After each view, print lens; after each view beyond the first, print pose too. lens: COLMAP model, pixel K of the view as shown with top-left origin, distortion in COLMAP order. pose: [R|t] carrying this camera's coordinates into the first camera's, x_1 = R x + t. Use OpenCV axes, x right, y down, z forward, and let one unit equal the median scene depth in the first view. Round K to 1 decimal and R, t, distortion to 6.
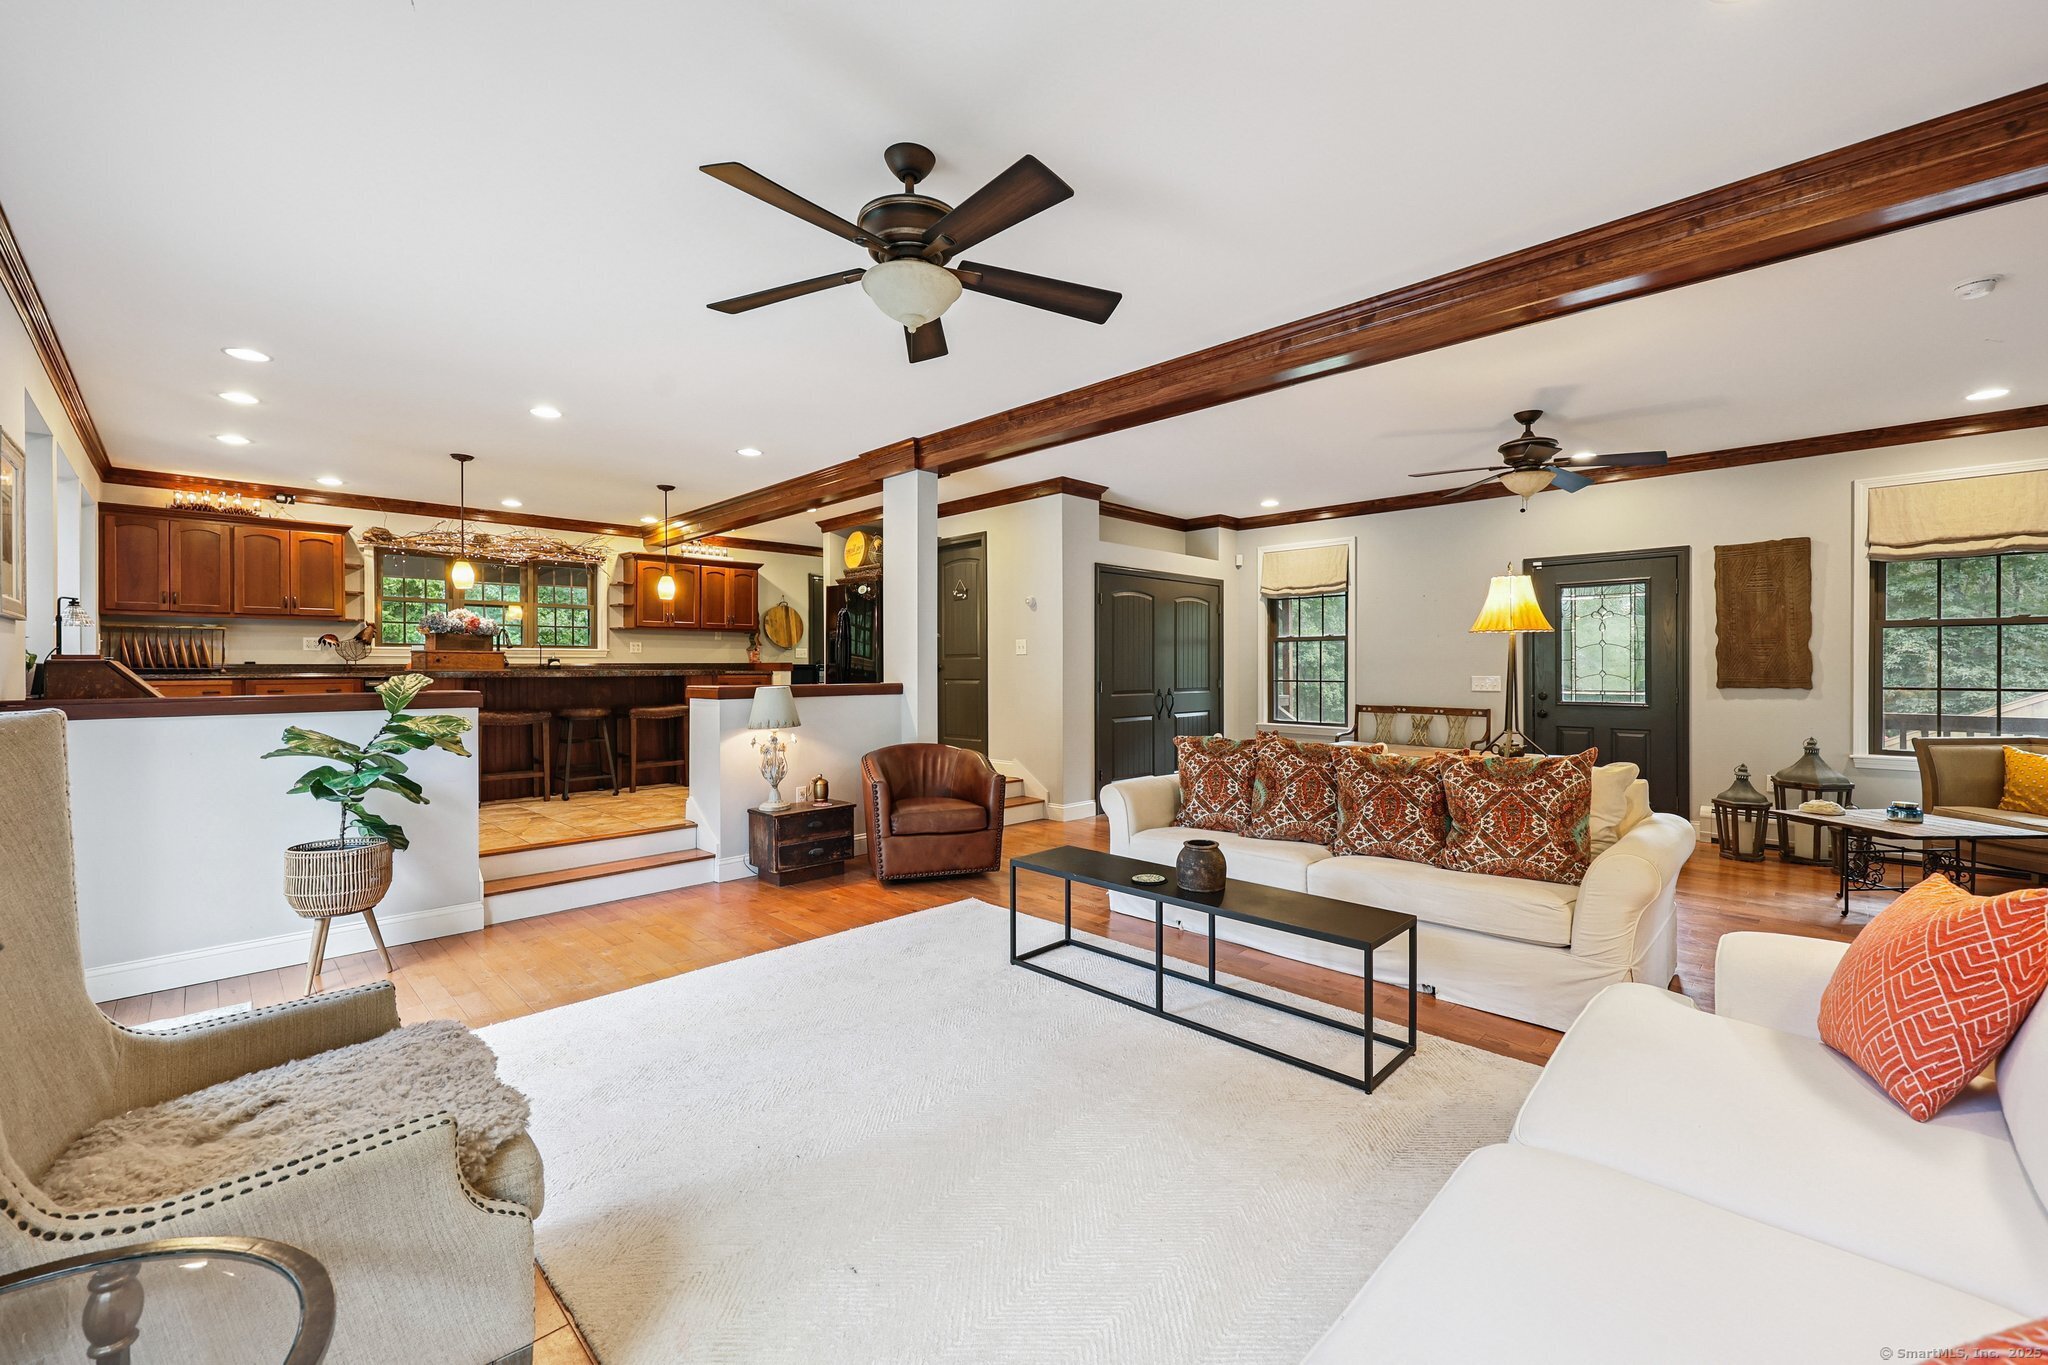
lens RADIAL K [[833.2, 0, 1045.0], [0, 833.2, 658.9], [0, 0, 1]] dist [-0.003657, -0.000247]
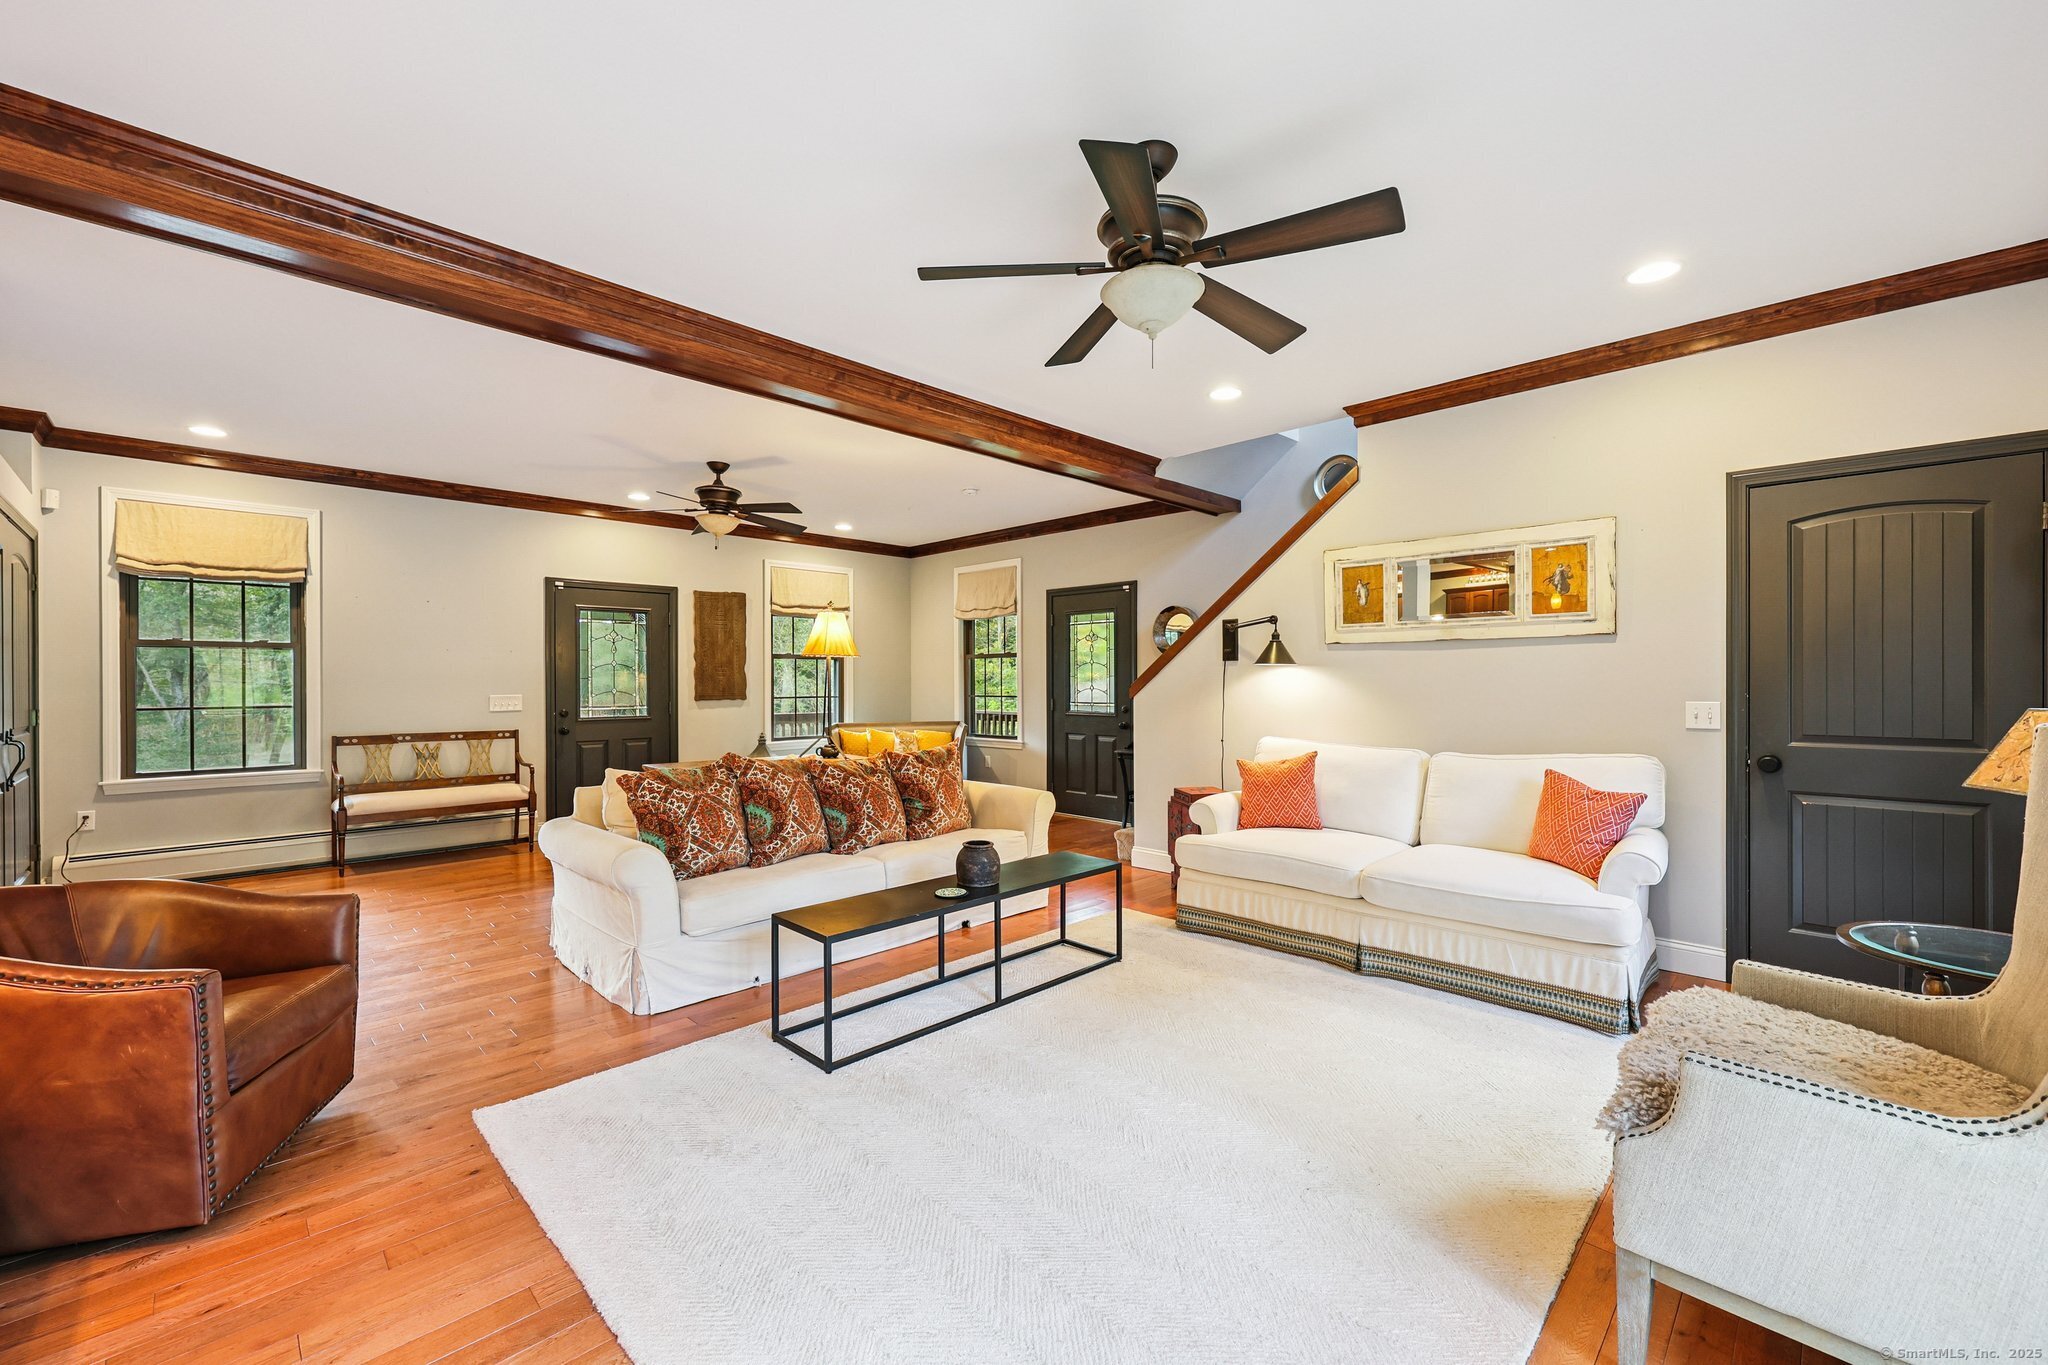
lens RADIAL K [[833.2, 0, 1029.6], [0, 833.2, 679.8], [0, 0, 1]] dist [-0.003657, -0.000247]
pose [[-0.003979, 0.002843, 0.999988, -0.484917], [-0.006521, 0.999975, -0.002869, 0.002587], [-0.999971, -0.006532, -0.003960, 0.491137]]
